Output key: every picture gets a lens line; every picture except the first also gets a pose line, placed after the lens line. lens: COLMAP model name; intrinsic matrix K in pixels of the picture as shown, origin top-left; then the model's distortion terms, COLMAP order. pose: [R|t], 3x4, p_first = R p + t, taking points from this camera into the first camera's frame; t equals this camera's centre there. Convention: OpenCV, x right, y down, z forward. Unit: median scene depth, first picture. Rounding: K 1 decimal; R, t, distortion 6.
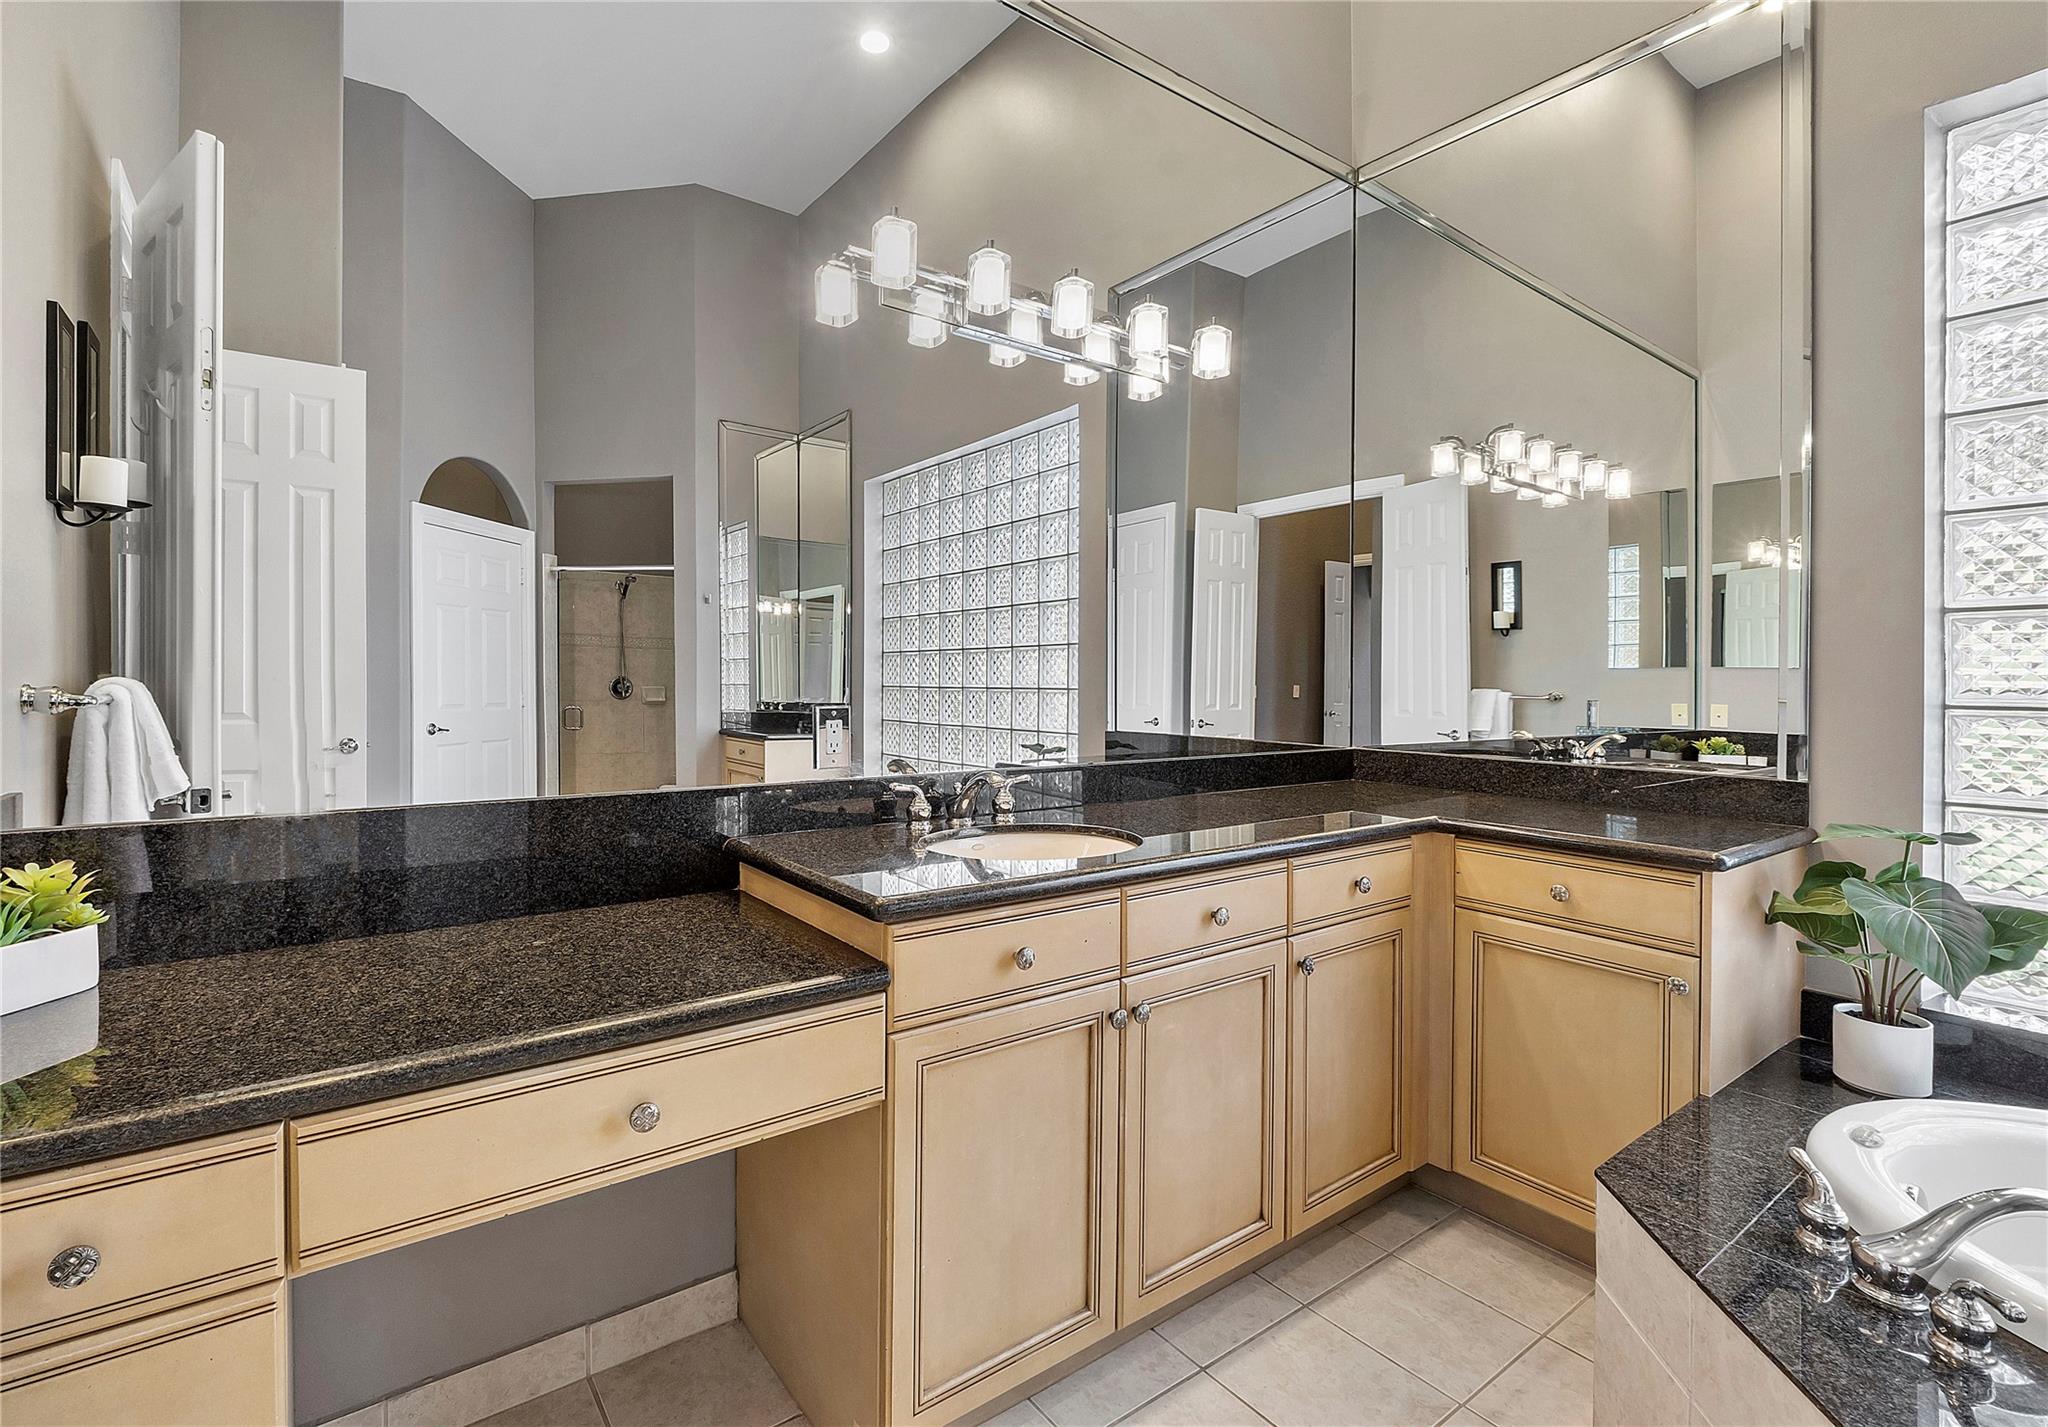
lens RADIAL K [[931.4, 0, 1021.6], [0, 931.4, 693.5], [0, 0, 1]] dist [0.004952, 0.000261]
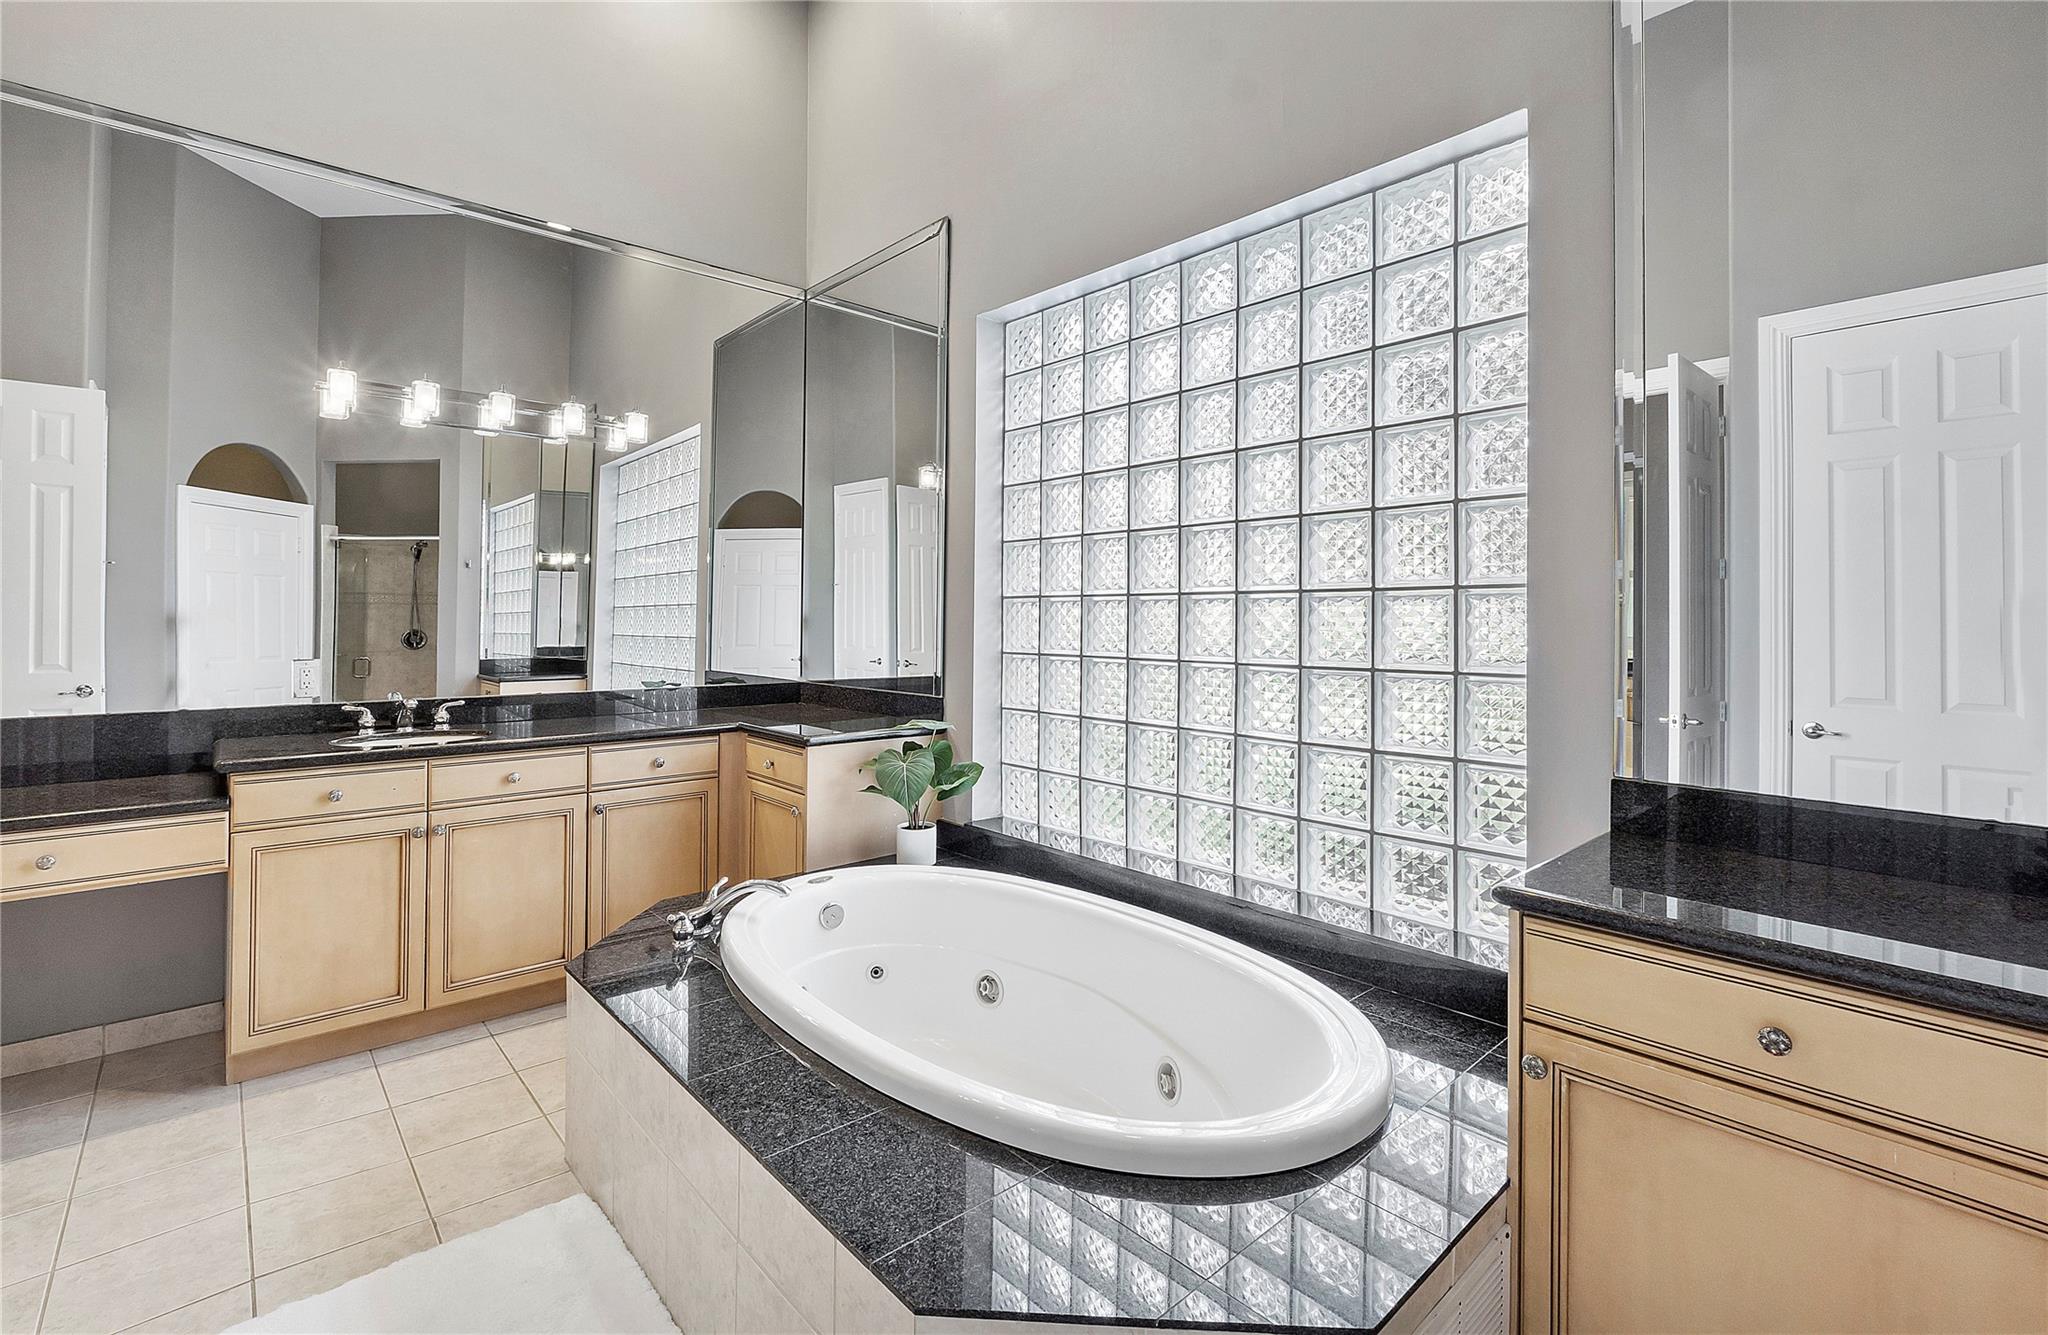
lens RADIAL K [[894.4, 0, 1048.4], [0, 894.4, 631.0], [0, 0, 1]] dist [-0.003604, 0.000070]
pose [[0.994405, -0.006611, 0.105426, 0.438112], [0.007332, 0.999952, -0.006451, -0.006885], [-0.105378, 0.007188, 0.994406, -0.322715]]
